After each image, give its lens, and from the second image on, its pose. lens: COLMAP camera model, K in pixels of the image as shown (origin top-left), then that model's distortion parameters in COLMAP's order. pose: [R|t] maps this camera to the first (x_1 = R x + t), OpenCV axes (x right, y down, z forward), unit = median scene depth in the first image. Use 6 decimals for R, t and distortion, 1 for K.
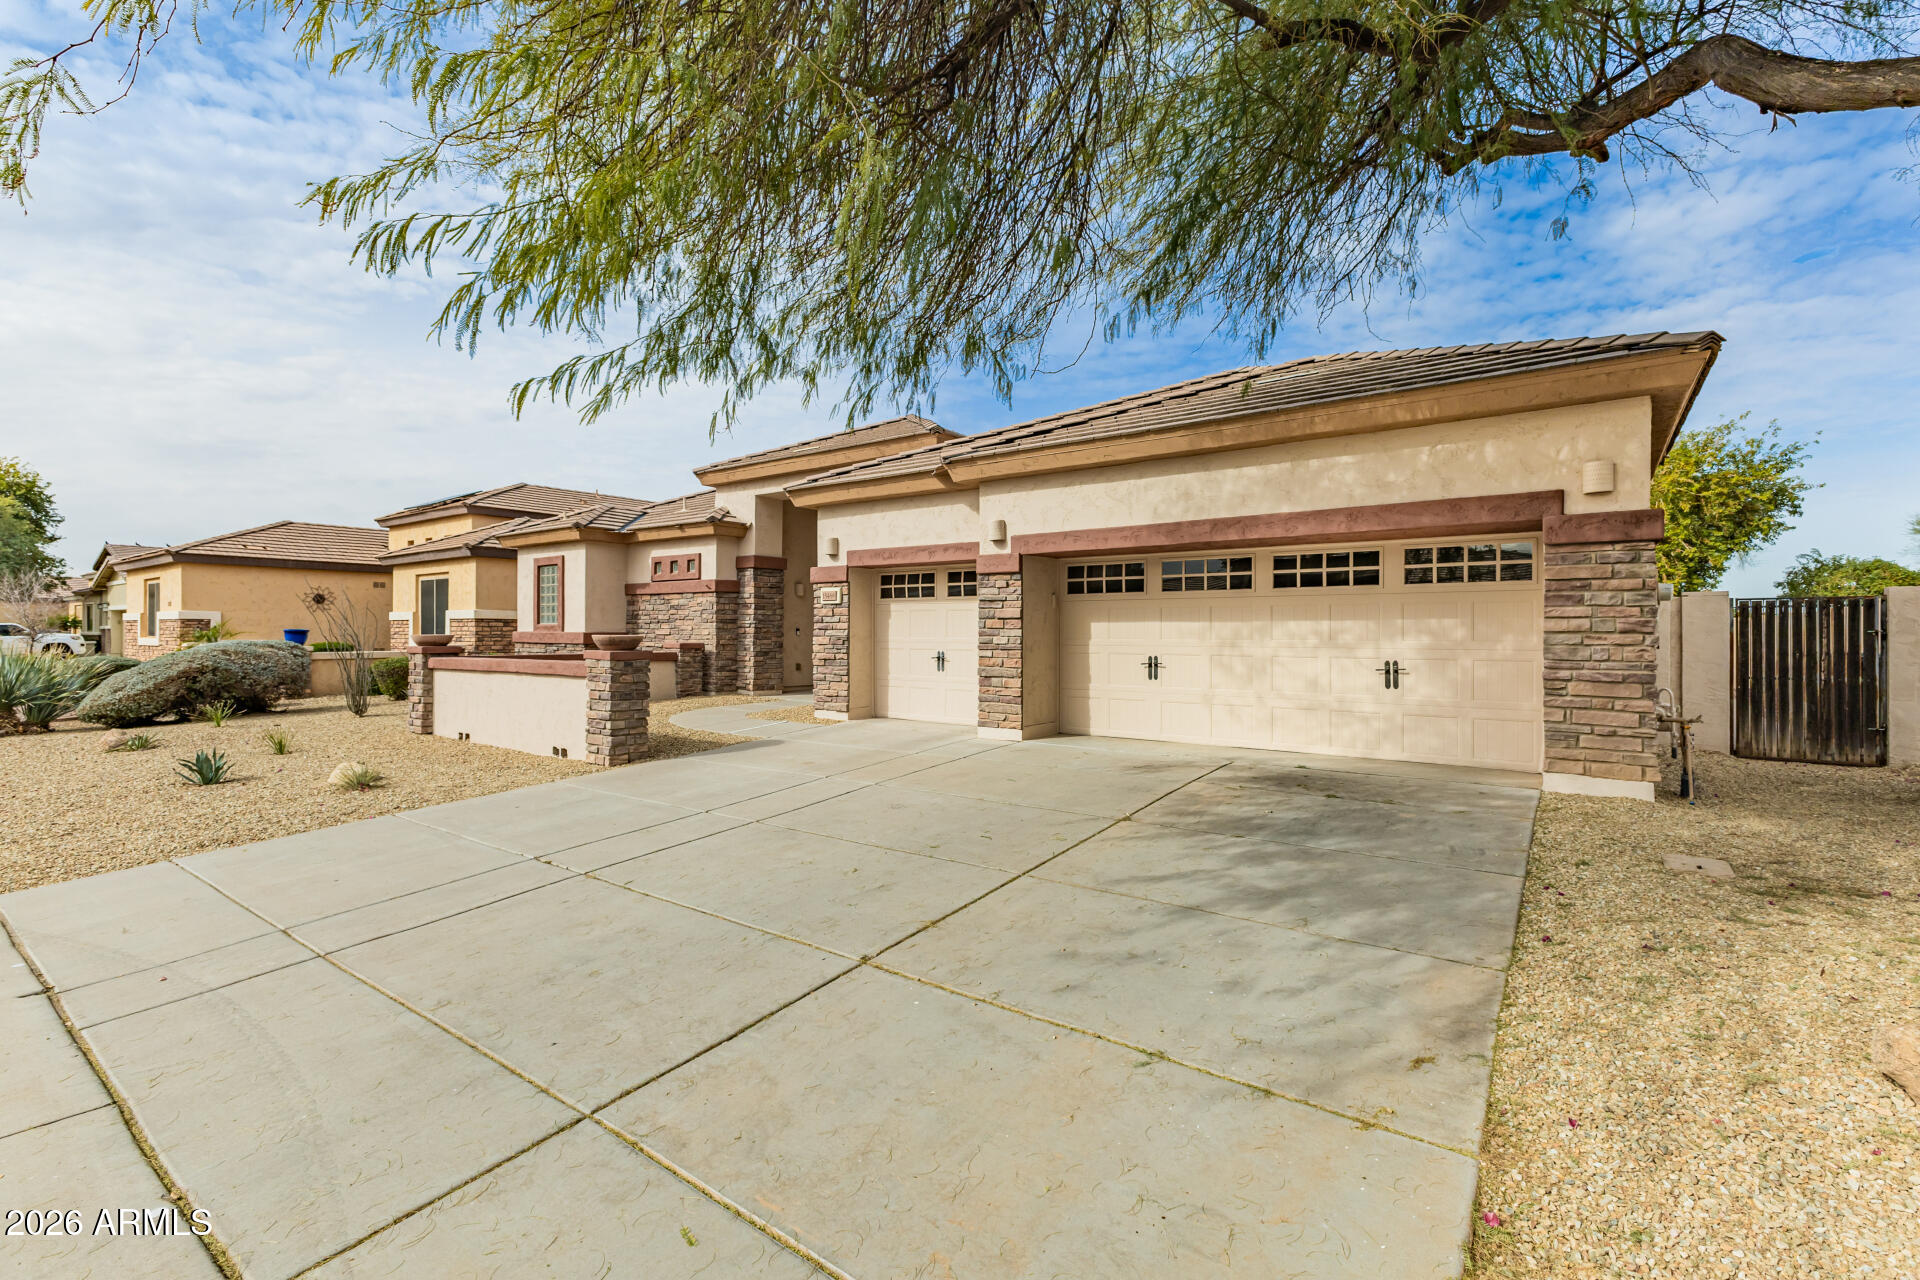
lens RADIAL K [[837.9, 0, 955.6], [0, 837.9, 633.3], [0, 0, 1]] dist [0.008578, -0.000792]
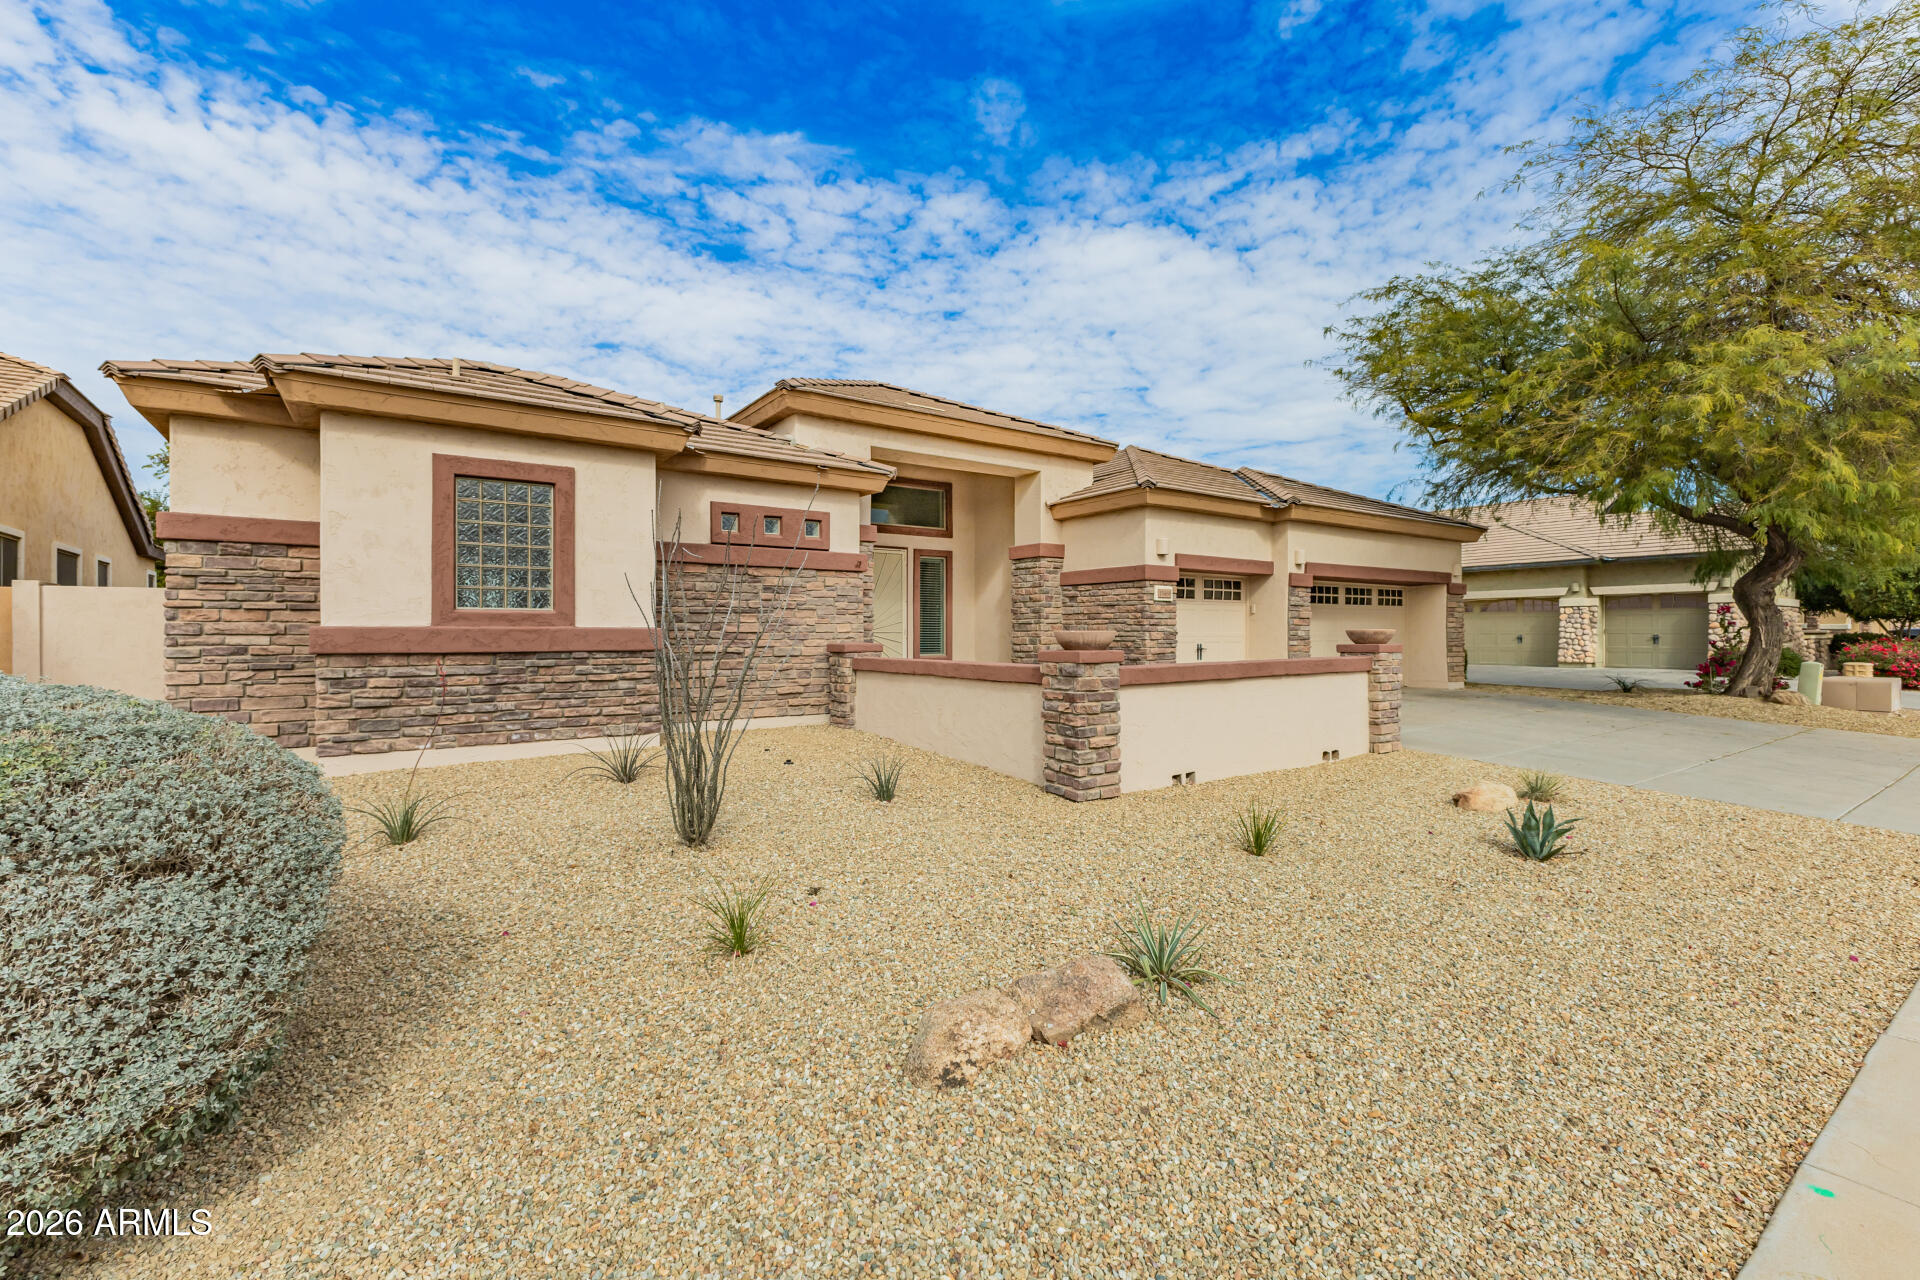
lens RADIAL K [[837.9, 0, 955.9], [0, 837.9, 633.6], [0, 0, 1]] dist [0.008578, -0.000792]
pose [[0.297502, -0.002864, 0.954717, -1.259077], [0.004778, 0.999987, 0.001510, 0.003327], [-0.954709, 0.004112, 0.297512, 0.952379]]
